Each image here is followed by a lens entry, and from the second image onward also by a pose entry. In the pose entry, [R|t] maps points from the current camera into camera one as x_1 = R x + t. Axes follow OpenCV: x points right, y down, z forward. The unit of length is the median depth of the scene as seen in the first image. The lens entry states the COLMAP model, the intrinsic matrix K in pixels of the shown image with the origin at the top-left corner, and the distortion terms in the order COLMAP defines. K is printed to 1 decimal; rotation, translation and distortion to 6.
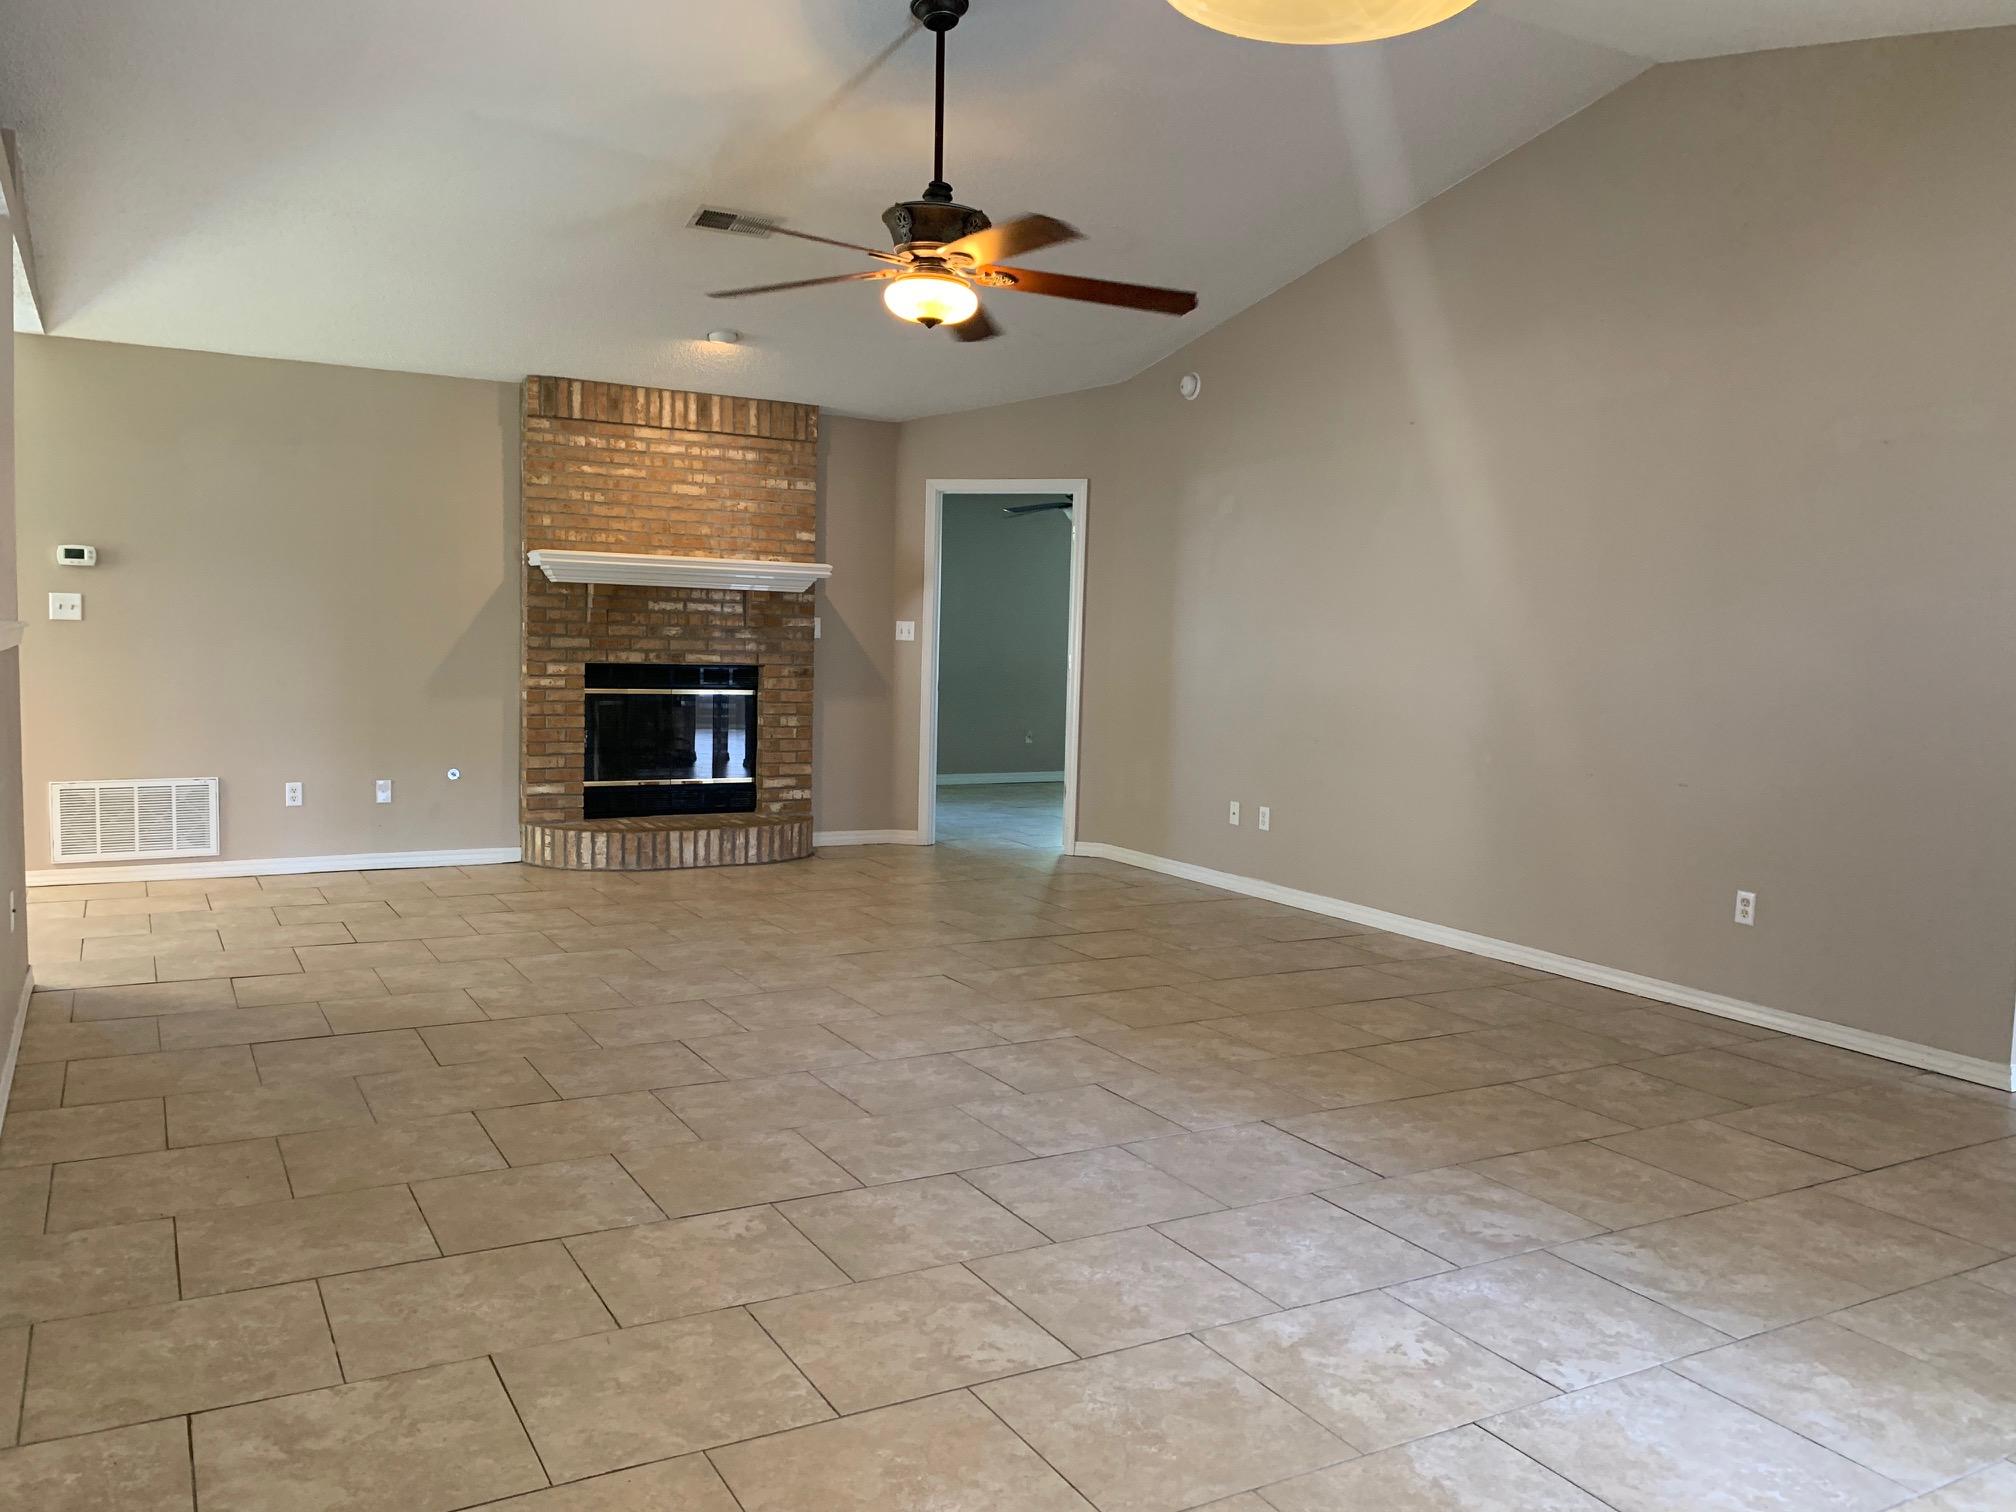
lens RADIAL K [[1524.6, 0, 996.7], [0, 1524.6, 751.2], [0, 0, 1]] dist [0.058889, -0.069262]
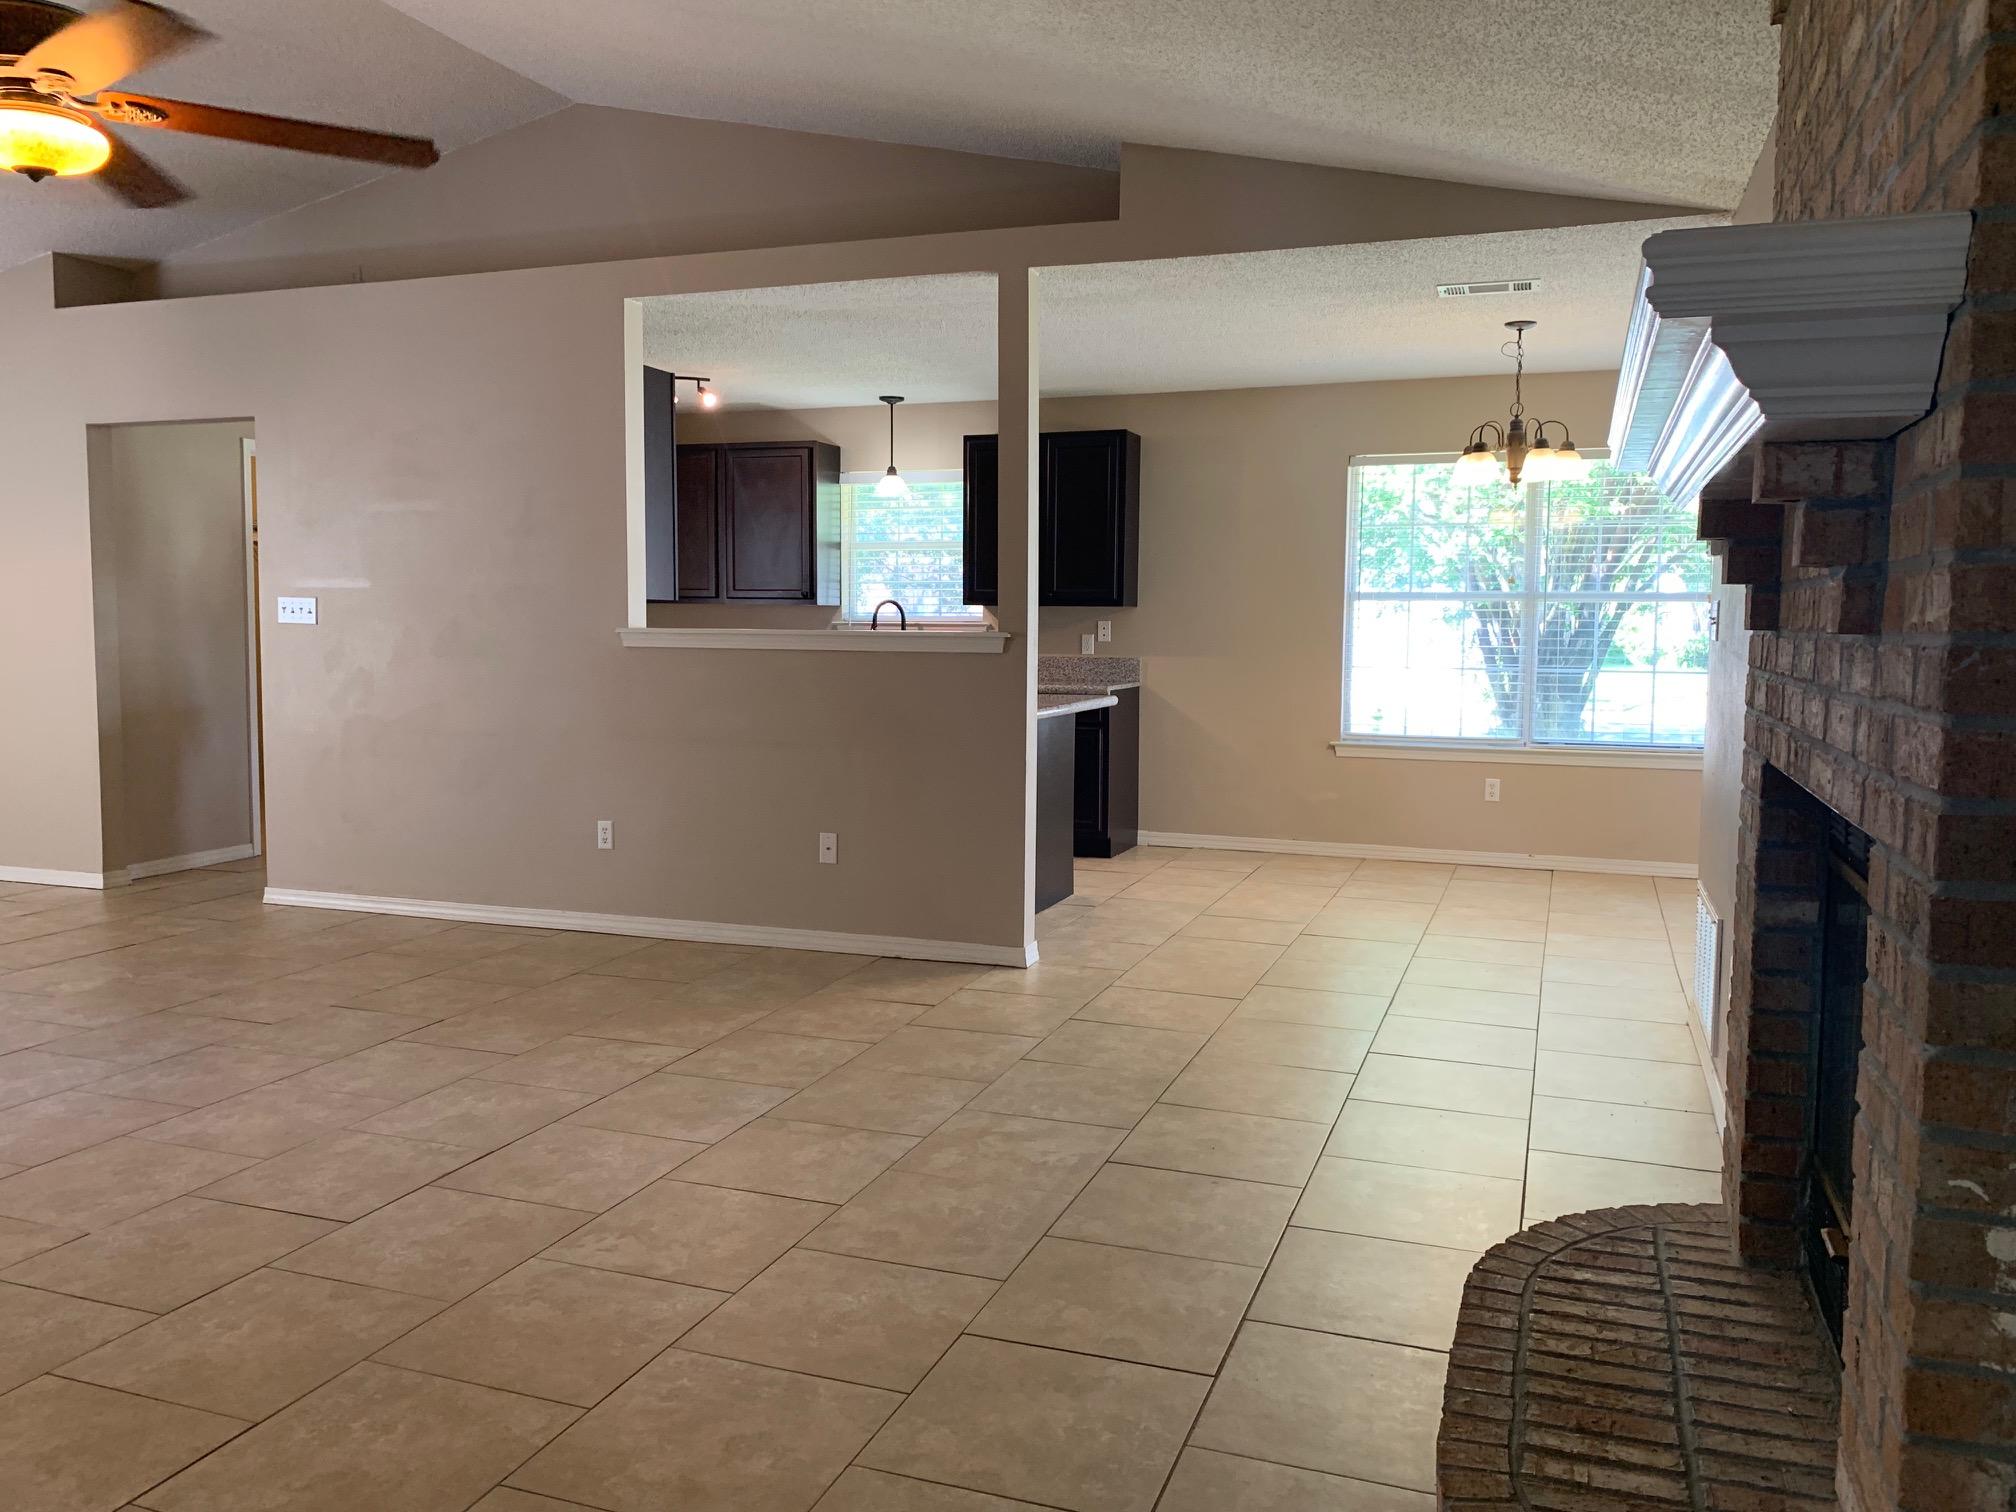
lens RADIAL K [[1569.3, 0, 985.3], [0, 1569.3, 746.4], [0, 0, 1]] dist [0.079498, -0.089613]
pose [[-0.777992, 0.021825, -0.627895, 0.051222], [-0.073311, 0.989416, 0.125227, -0.088923], [0.623983, 0.143457, -0.768157, 1.151893]]
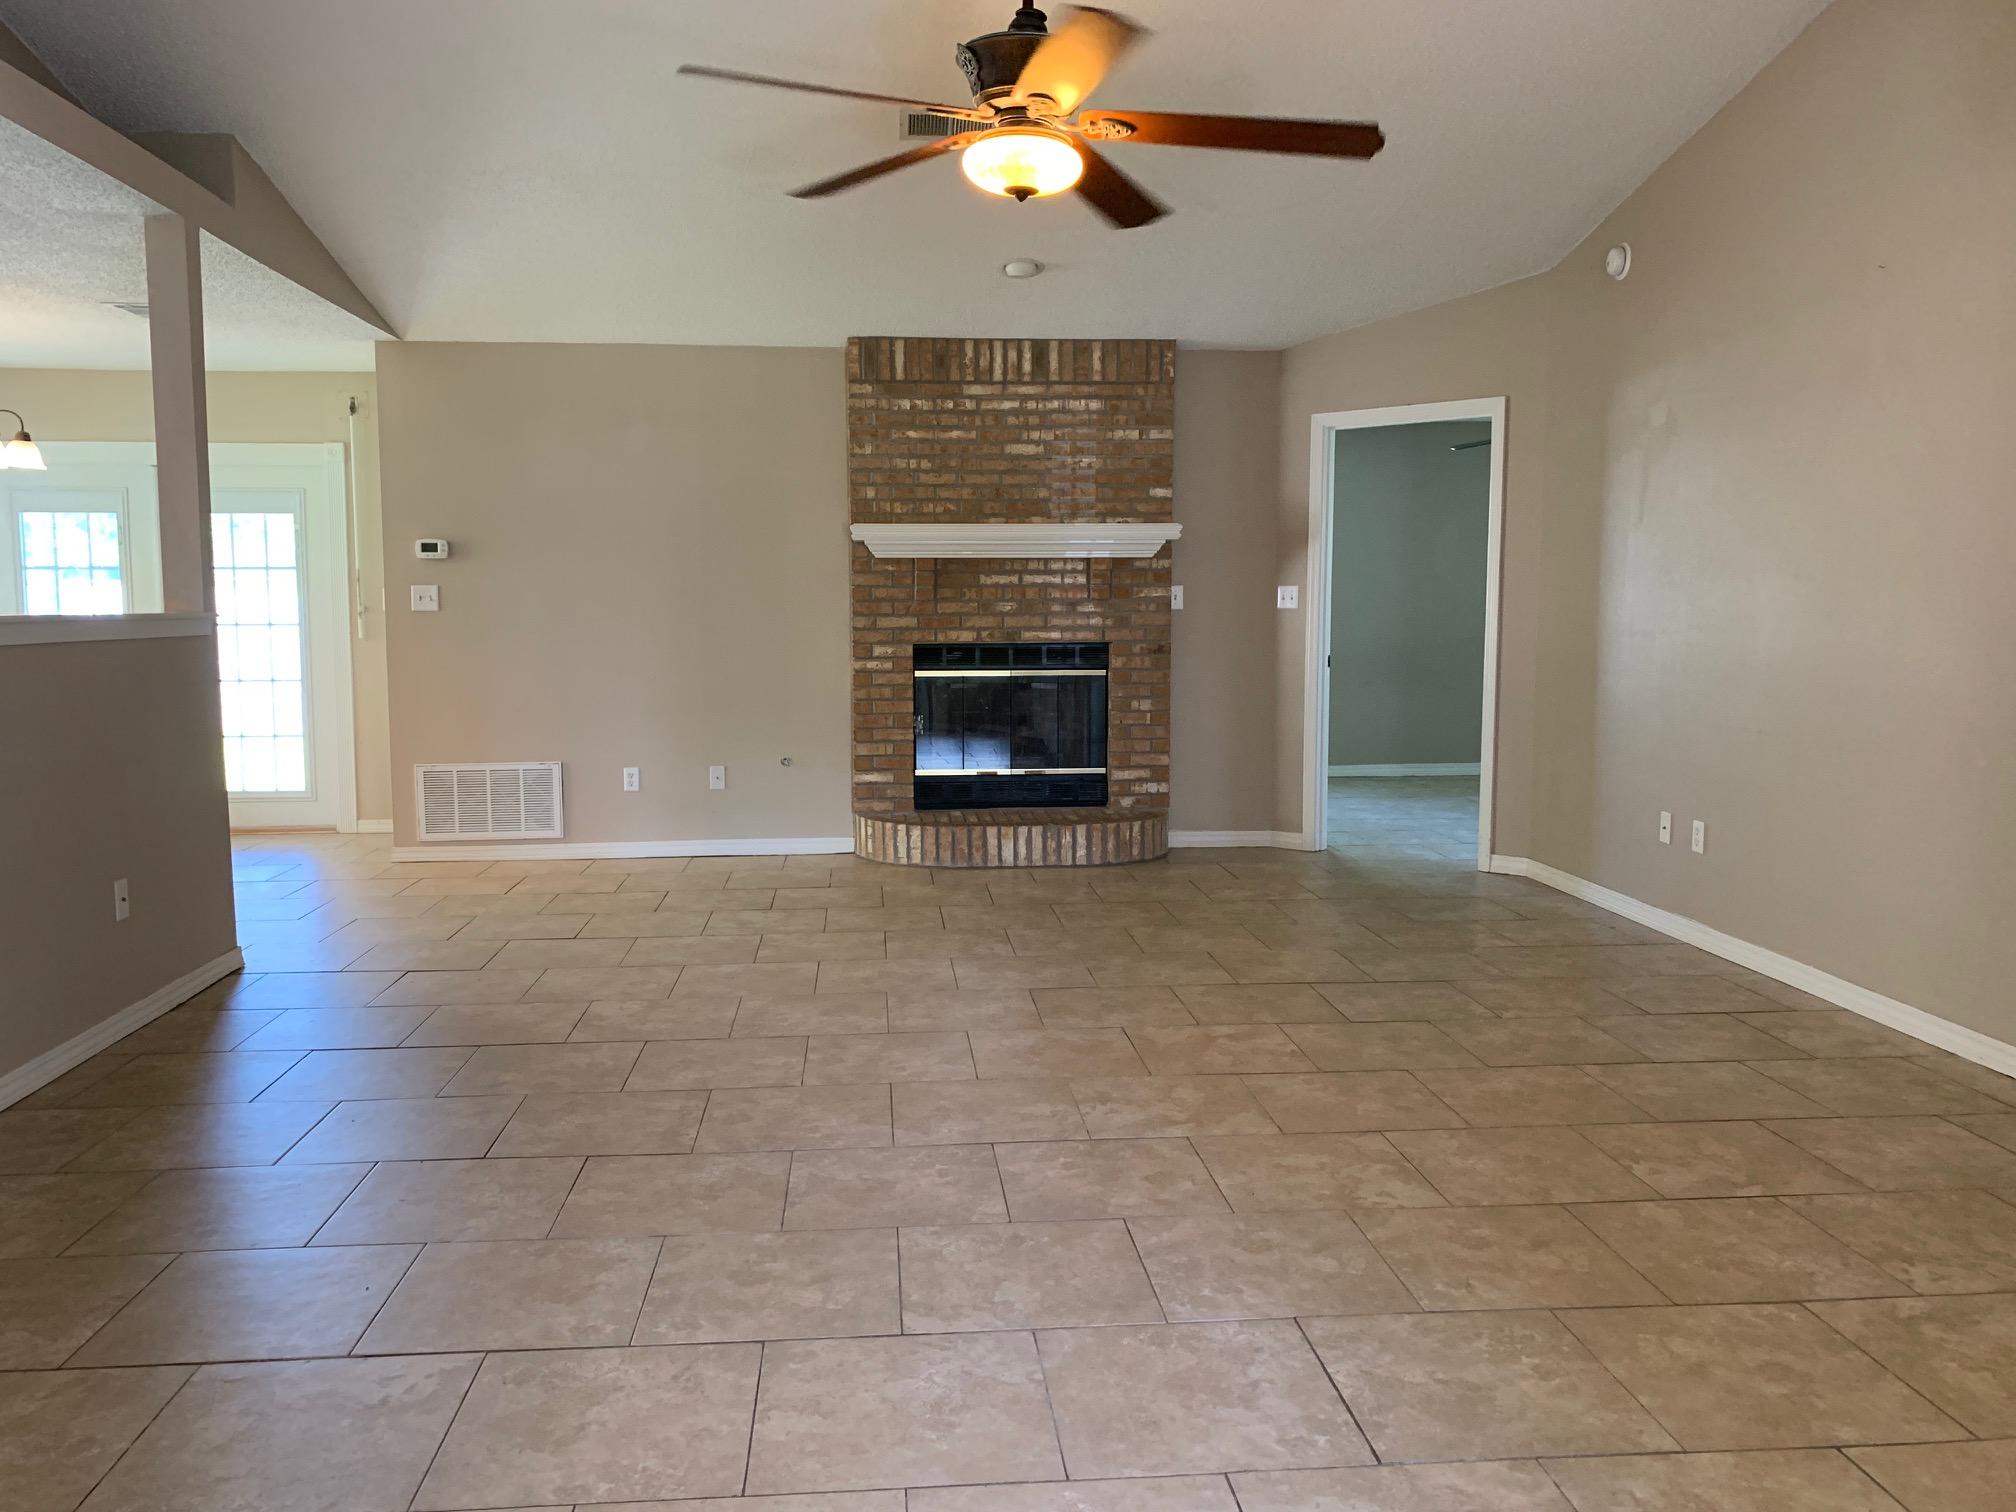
lens RADIAL K [[1525.1, 0, 978.6], [0, 1525.1, 770.8], [0, 0, 1]] dist [0.071656, -0.121756]
pose [[0.906516, 0.016439, -0.421852, 0.165741], [-0.003829, 0.999521, 0.030720, -0.008954], [0.422155, -0.026233, 0.906144, 0.172157]]
